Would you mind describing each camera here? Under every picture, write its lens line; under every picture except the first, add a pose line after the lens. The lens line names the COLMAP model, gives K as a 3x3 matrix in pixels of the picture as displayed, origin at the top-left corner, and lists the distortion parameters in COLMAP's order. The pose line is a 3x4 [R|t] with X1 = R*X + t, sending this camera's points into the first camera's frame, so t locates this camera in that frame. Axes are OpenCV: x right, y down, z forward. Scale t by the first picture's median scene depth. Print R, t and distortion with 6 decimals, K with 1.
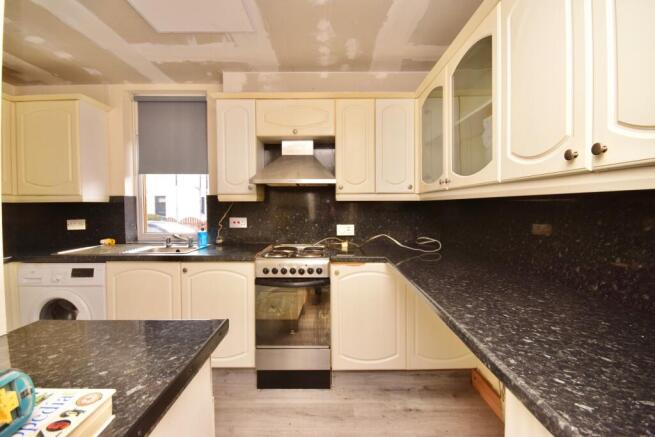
lens RADIAL K [[286.3, 0, 326.6], [0, 286.3, 214.8], [0, 0, 1]] dist [0.009473, -0.014906]
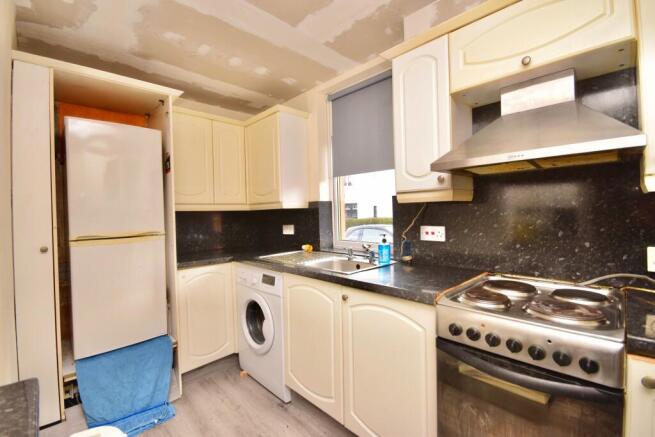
lens RADIAL K [[286.3, 0, 326.6], [0, 286.3, 214.8], [0, 0, 1]] dist [0.009473, -0.014906]
pose [[0.695066, -0.008922, -0.718891, 0.006243], [0.001328, 0.999937, -0.011126, -0.010256], [0.718945, 0.006778, 0.695034, 0.361145]]
